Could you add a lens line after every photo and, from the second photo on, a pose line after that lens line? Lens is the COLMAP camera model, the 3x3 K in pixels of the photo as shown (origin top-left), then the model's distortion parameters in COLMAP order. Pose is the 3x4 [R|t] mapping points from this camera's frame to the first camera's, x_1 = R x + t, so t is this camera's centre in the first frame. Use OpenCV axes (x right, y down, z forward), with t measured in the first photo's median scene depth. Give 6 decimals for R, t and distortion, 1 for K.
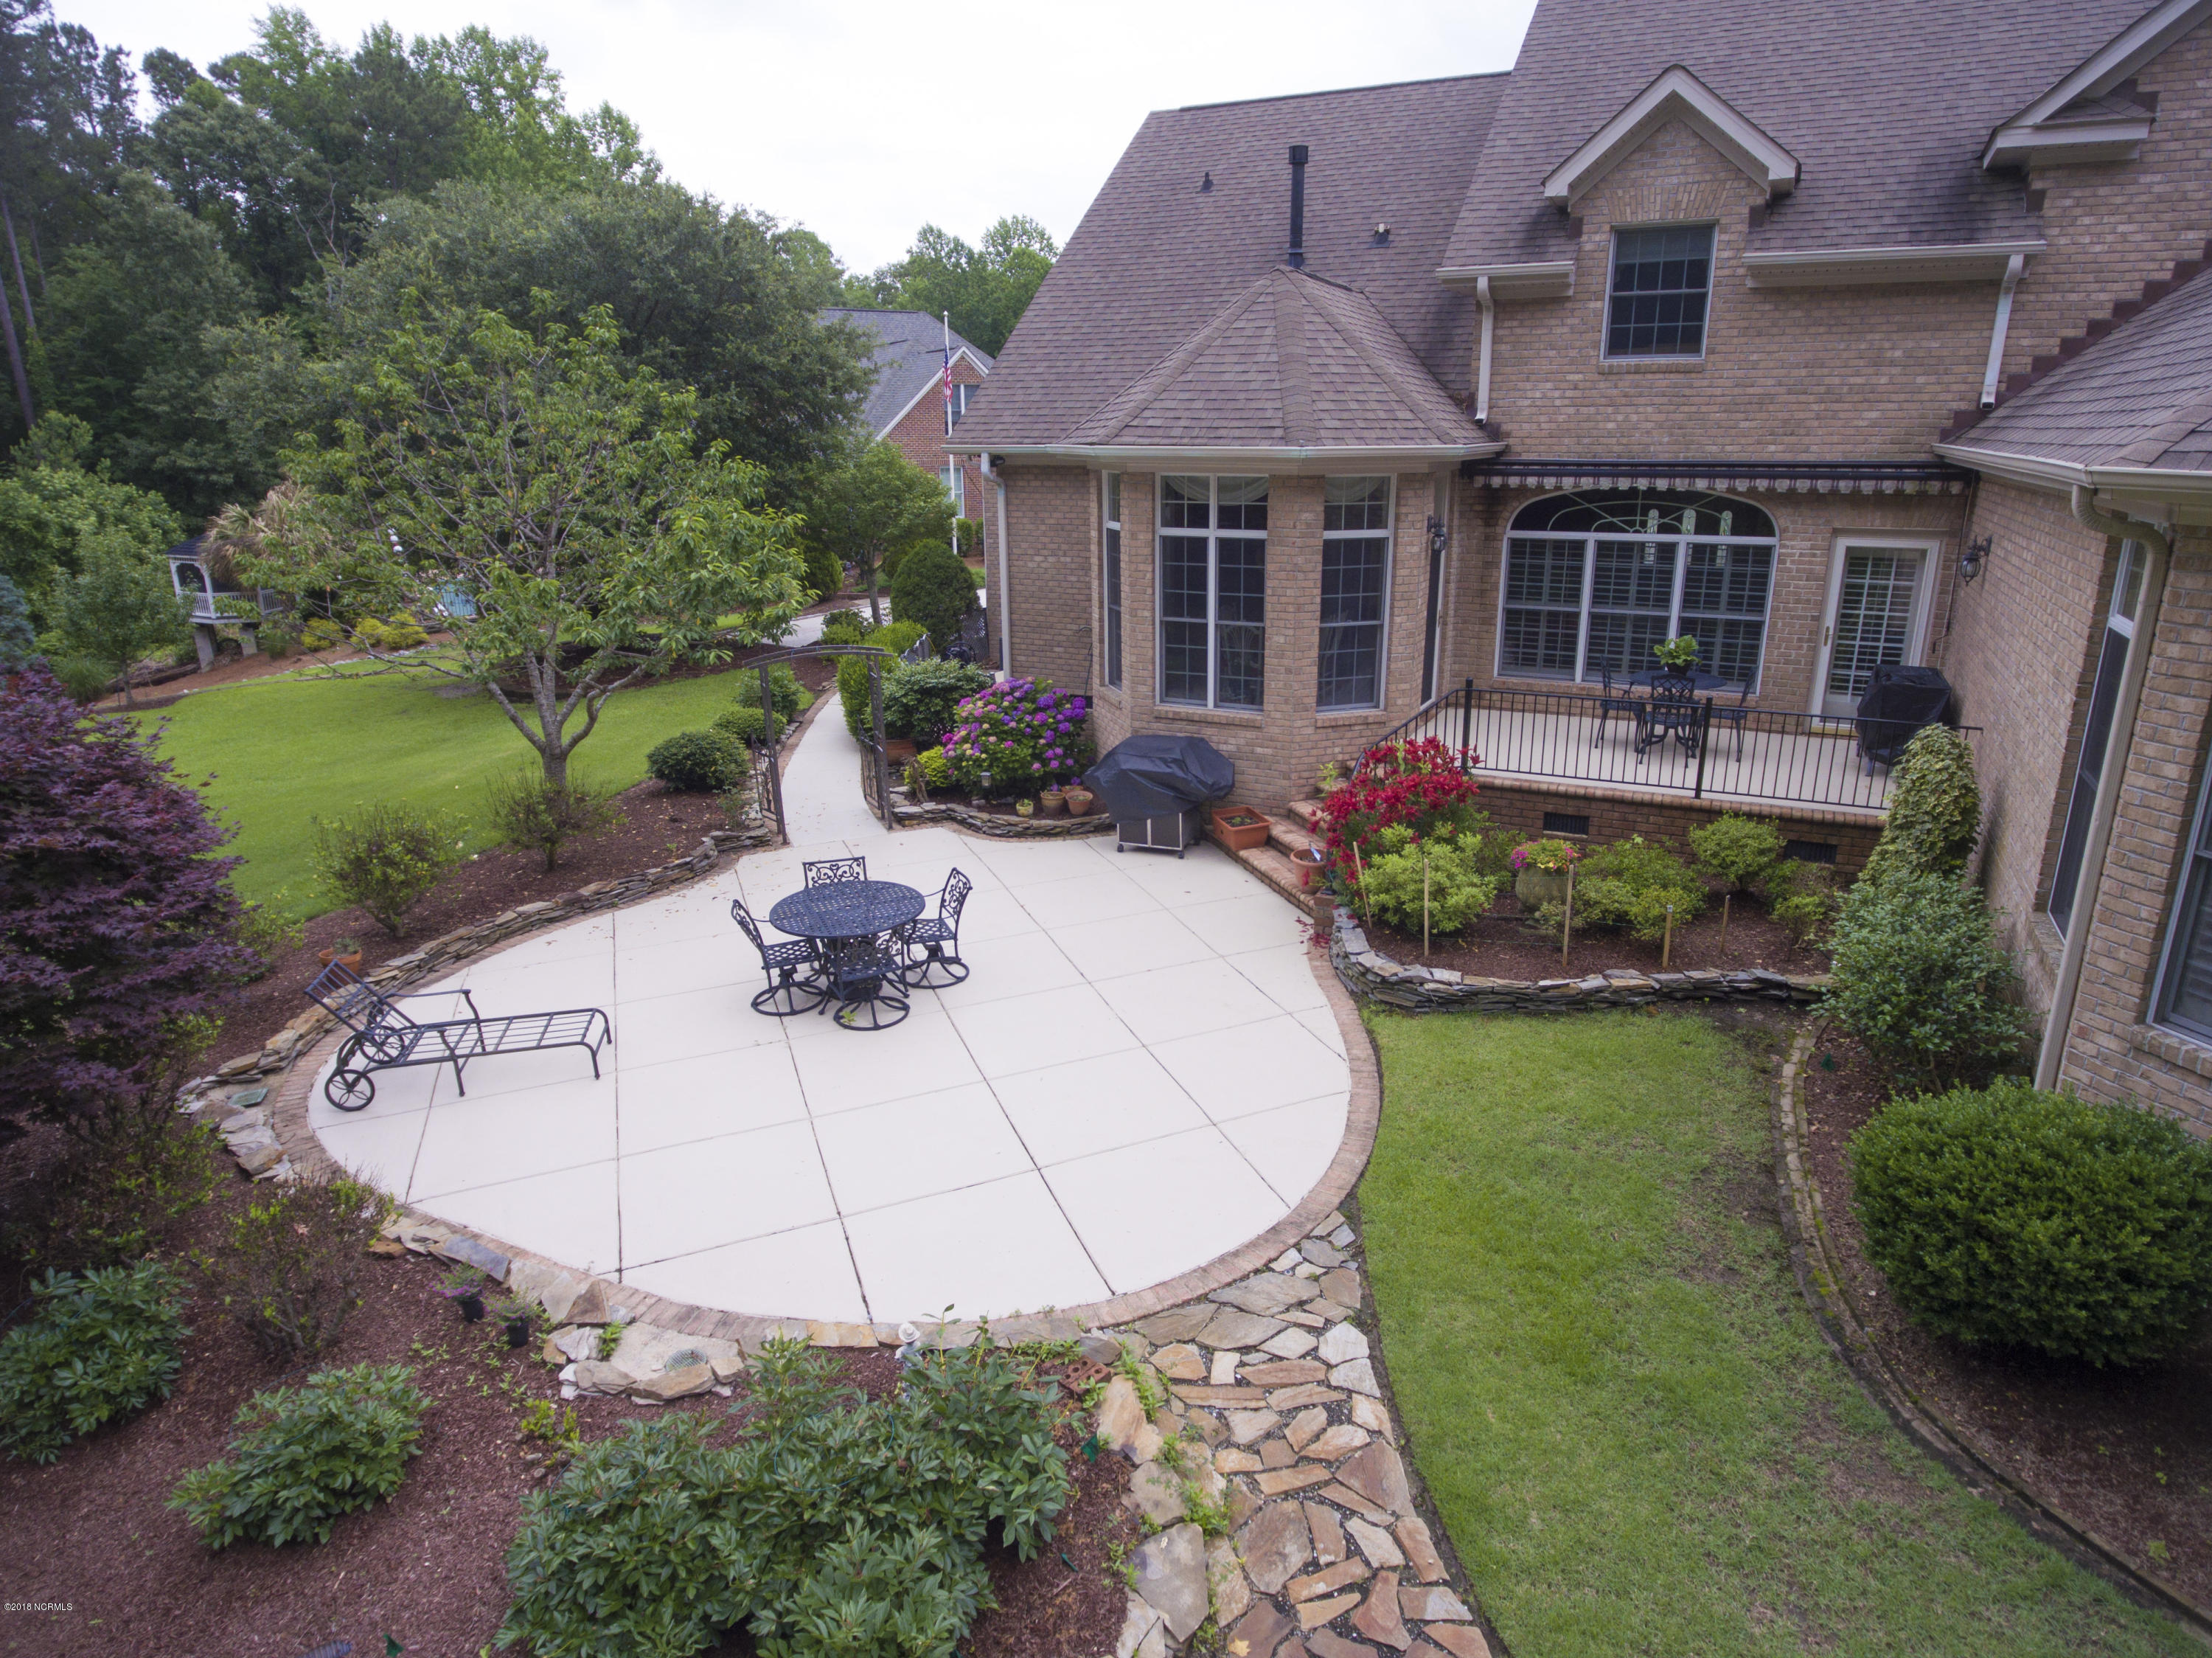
lens RADIAL K [[1317.7, 0, 1100.7], [0, 1317.7, 814.4], [0, 0, 1]] dist [-0.025583, 0.005289]
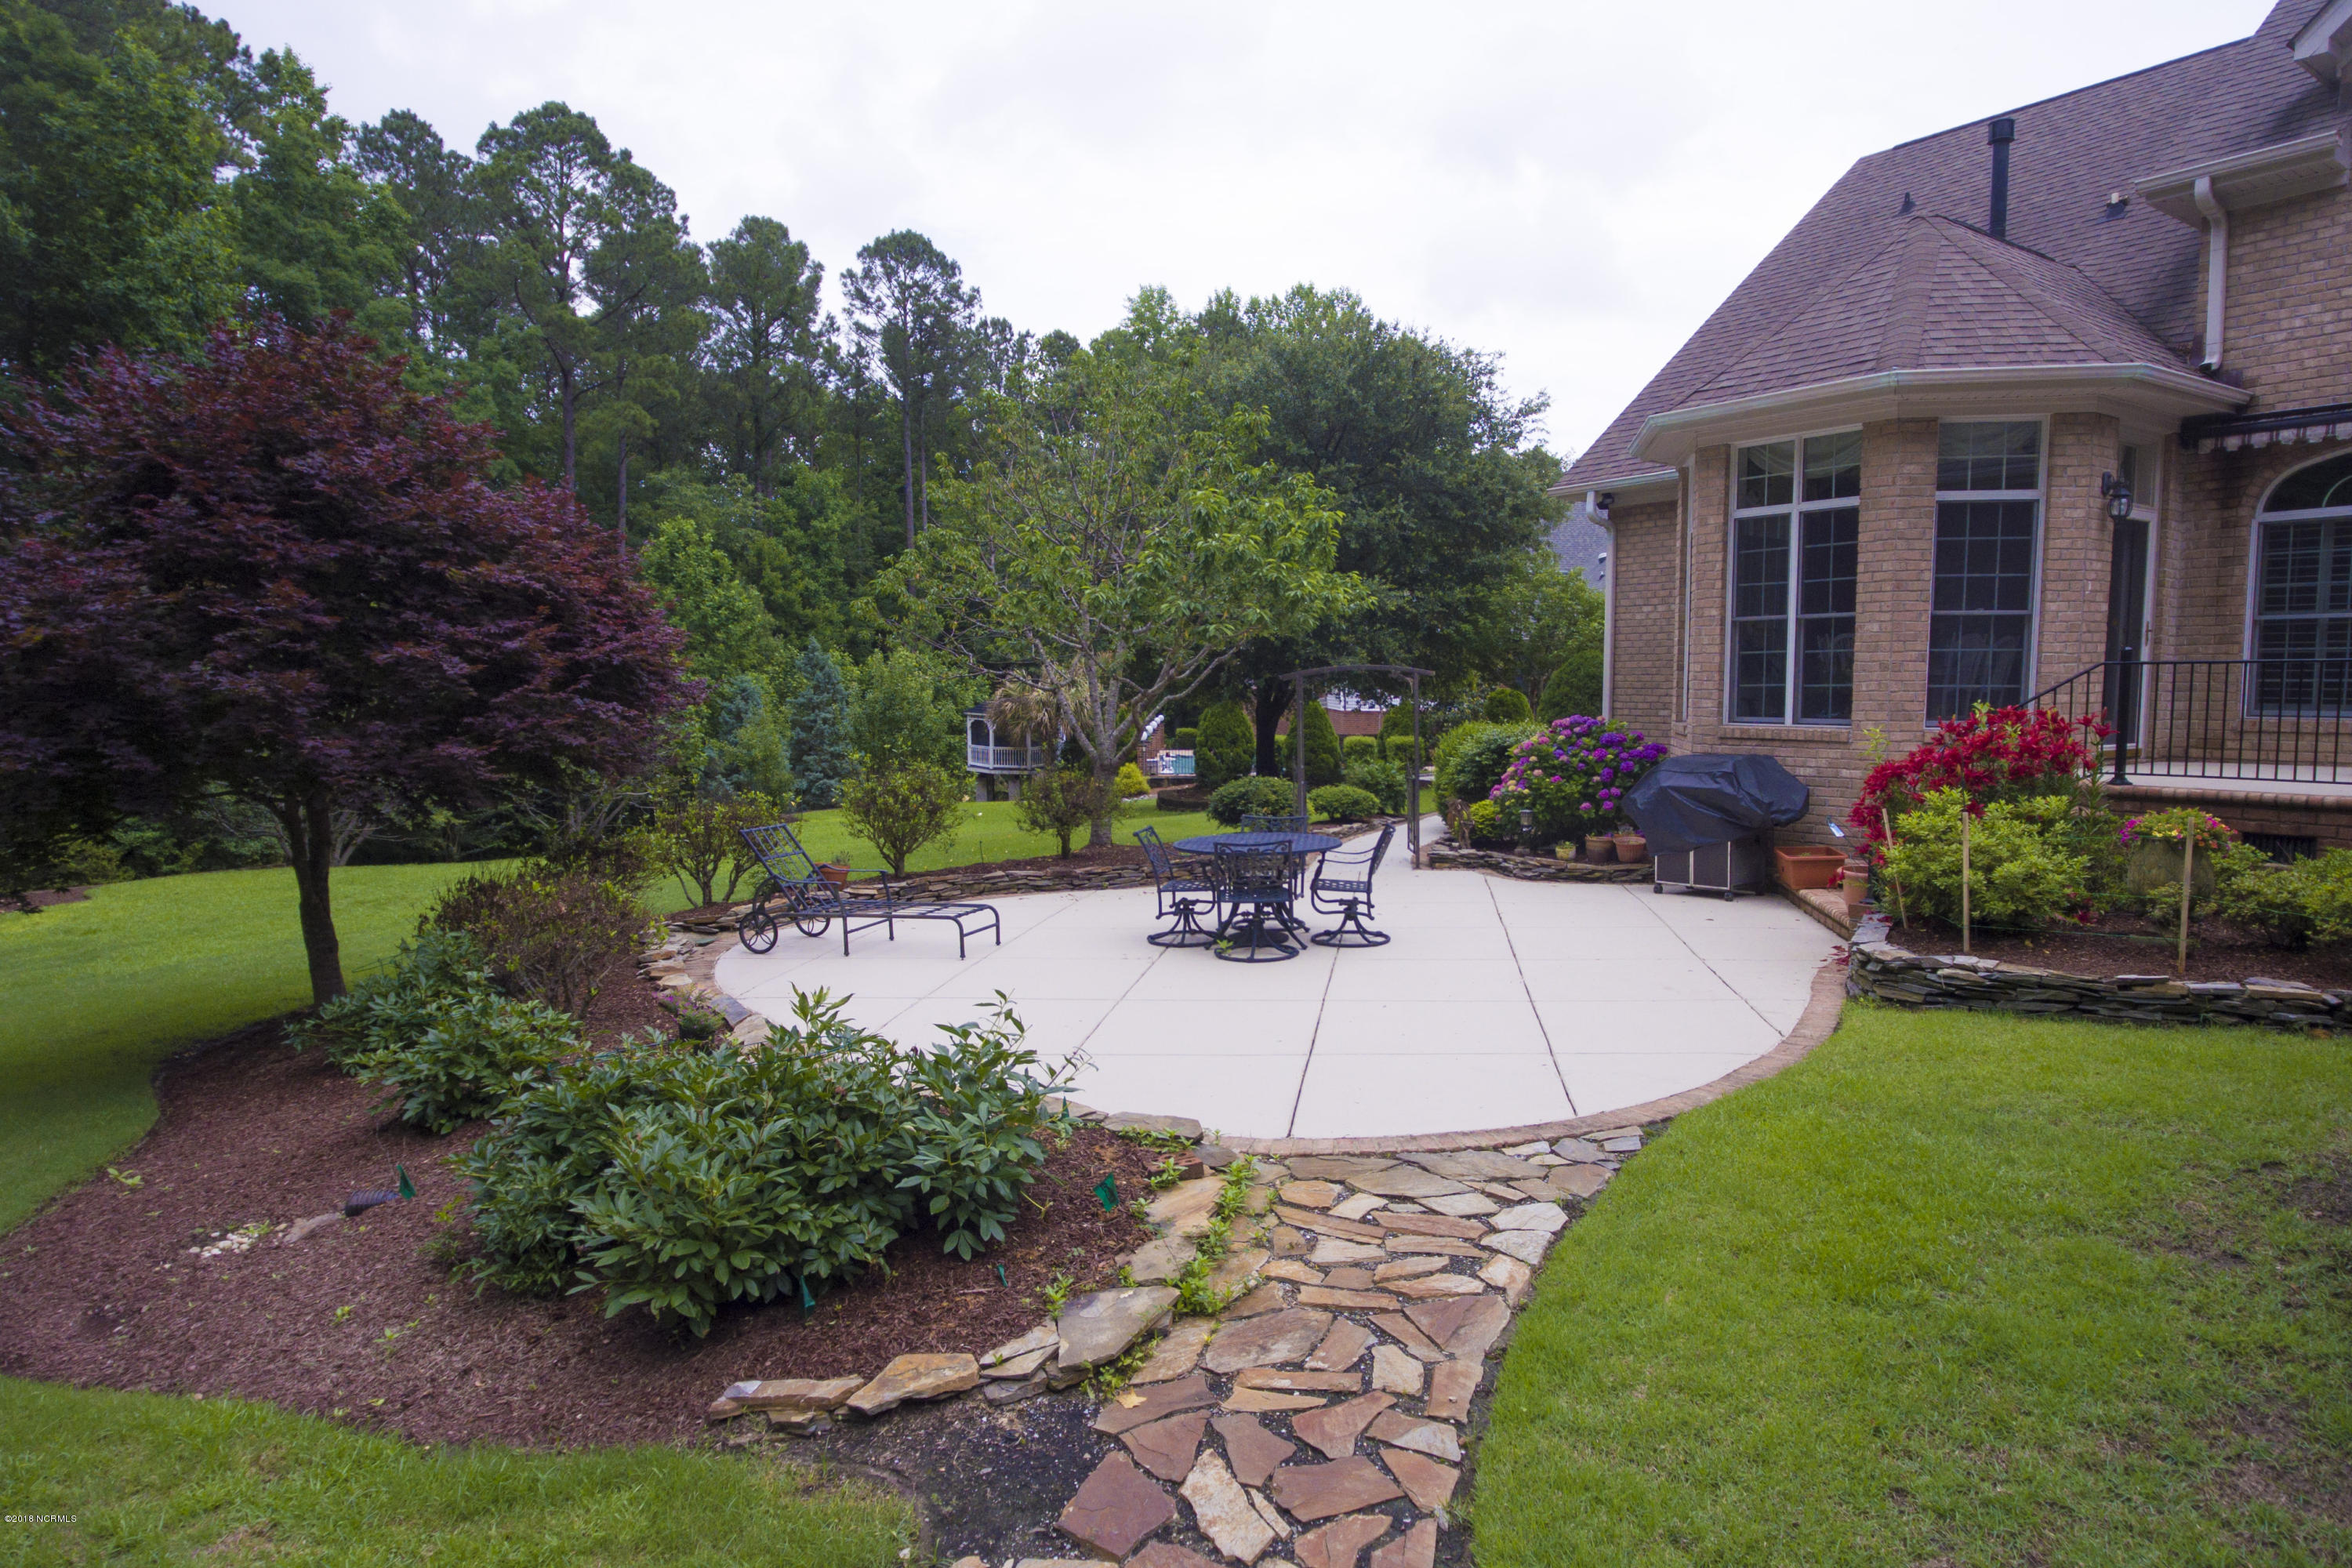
lens RADIAL K [[1416.8, 0, 1188.3], [0, 1416.8, 809.0], [0, 0, 1]] dist [-0.018017, -0.002068]
pose [[0.877298, 0.055812, -0.476690, 0.179485], [-0.145728, 0.977301, -0.153772, 0.158755], [0.457288, 0.204371, 0.865517, 0.098141]]
